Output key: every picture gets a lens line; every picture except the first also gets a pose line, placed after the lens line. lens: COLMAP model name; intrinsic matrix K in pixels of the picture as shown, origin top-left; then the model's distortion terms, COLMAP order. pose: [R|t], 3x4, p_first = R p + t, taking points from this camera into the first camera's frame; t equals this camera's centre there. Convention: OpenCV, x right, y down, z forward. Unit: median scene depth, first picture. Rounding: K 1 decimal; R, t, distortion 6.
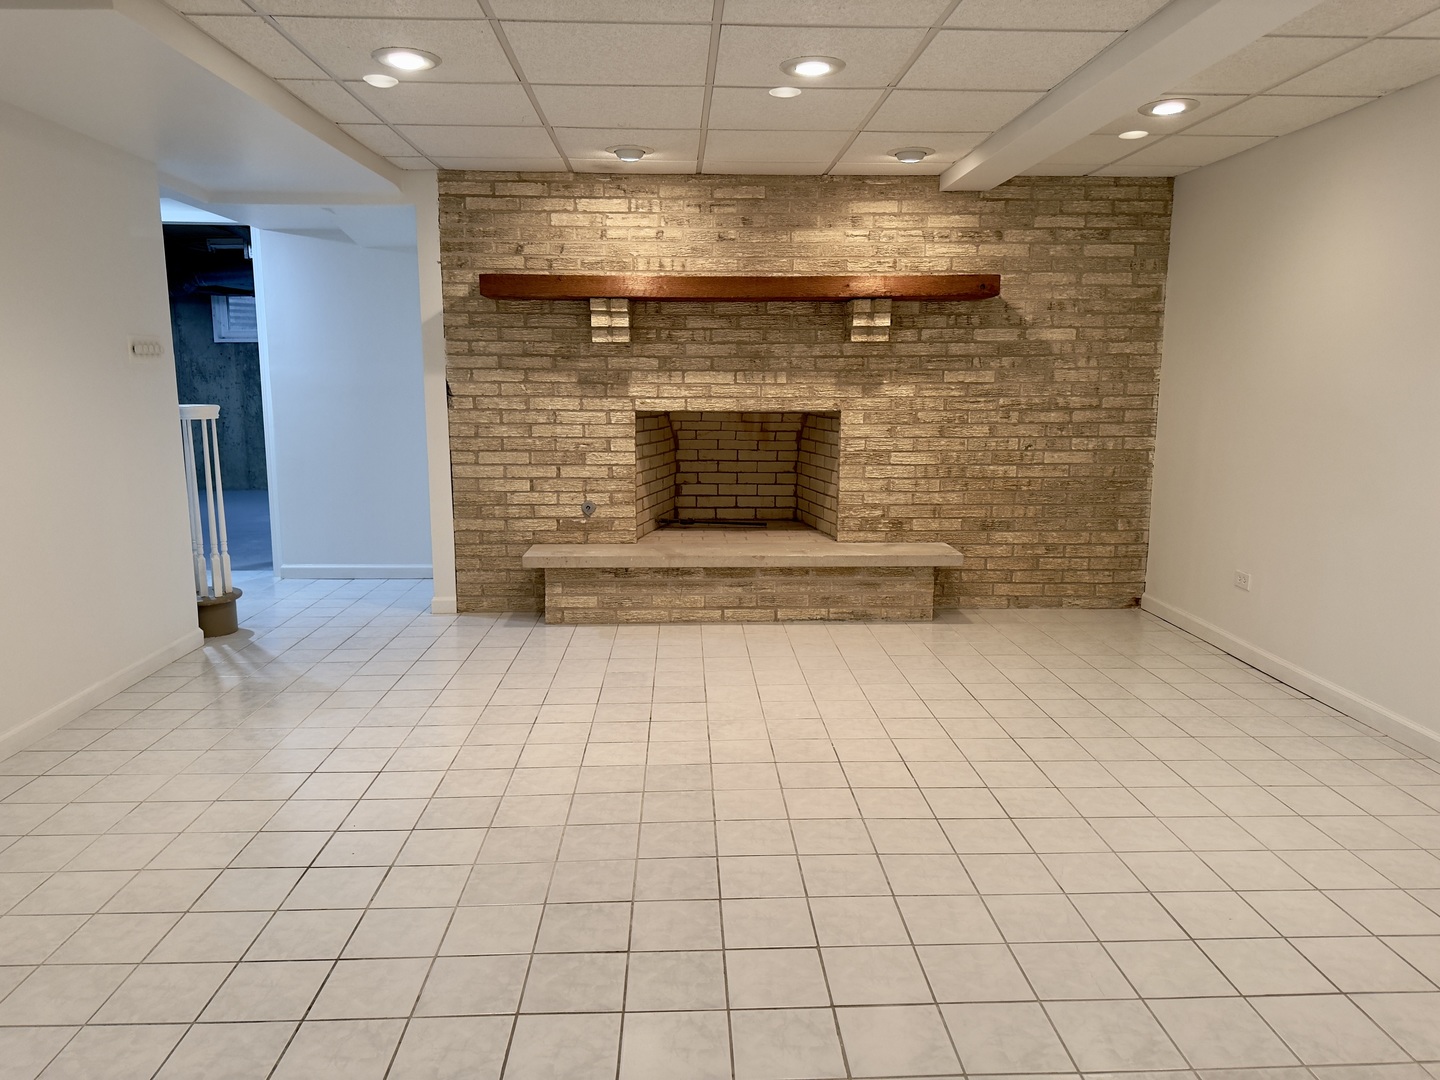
lens RADIAL K [[1020.8, 0, 722.0], [0, 1020.8, 555.4], [0, 0, 1]] dist [0.075942, 0.000751]
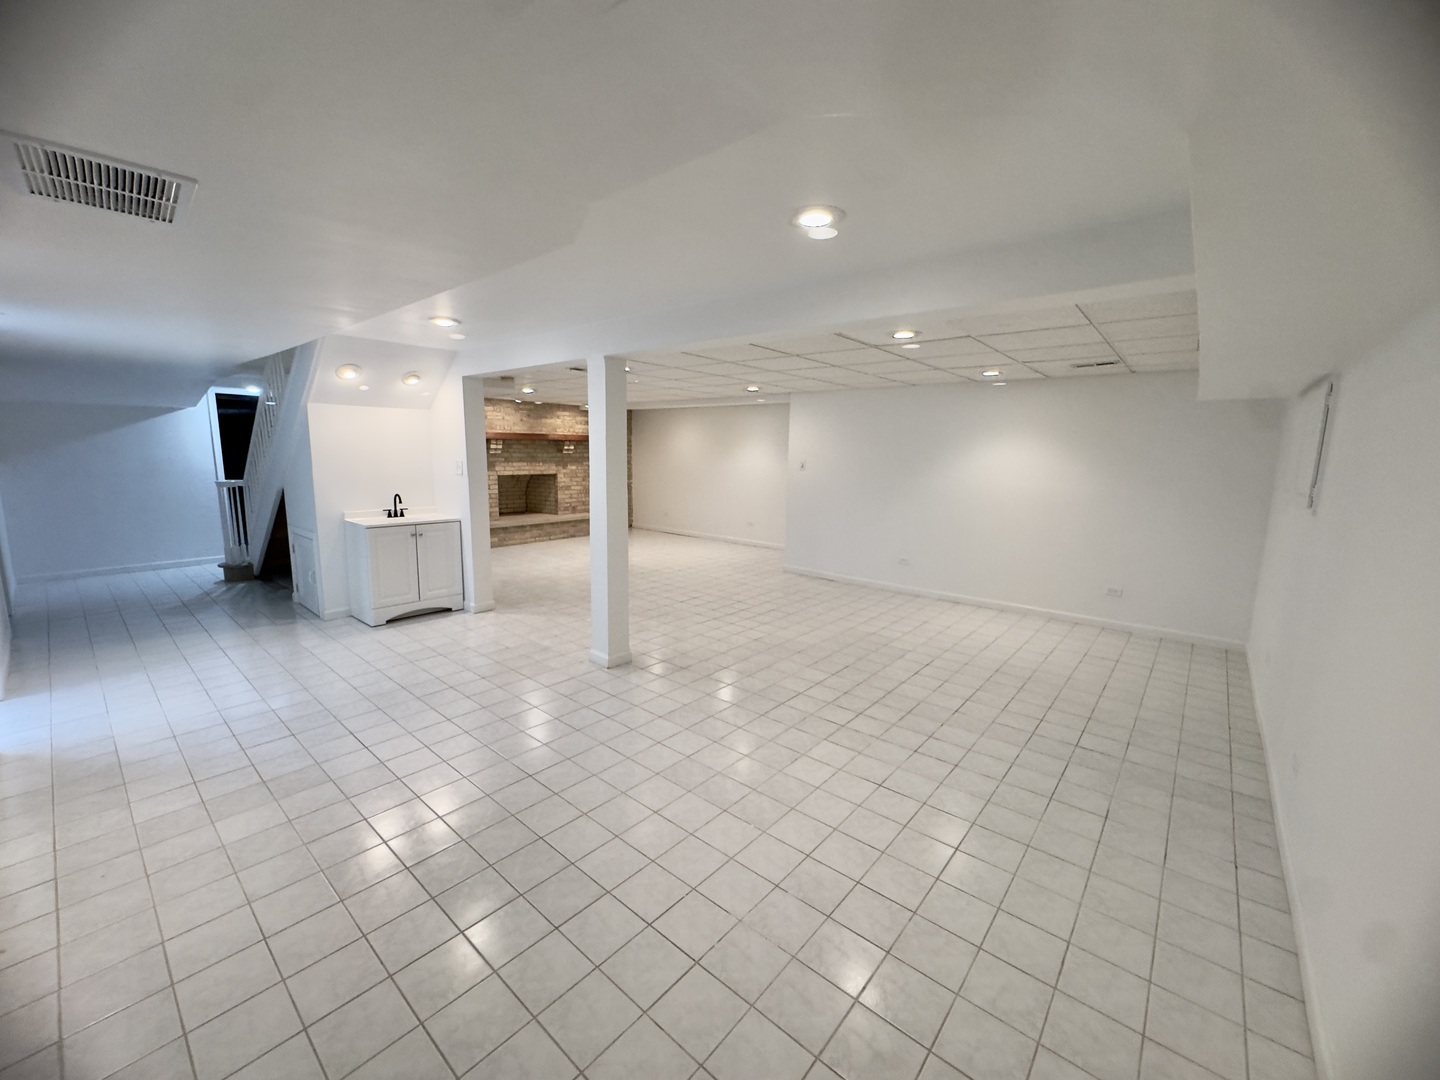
lens RADIAL K [[576.2, 0, 719.6], [0, 576.2, 538.1], [0, 0, 1]] dist [-0.001040, -0.000043]
pose [[0.679498, -0.103617, 0.726324, -0.888579], [0.121203, 0.992228, 0.028161, 0.071974], [-0.723597, 0.068897, 0.686776, -0.612729]]
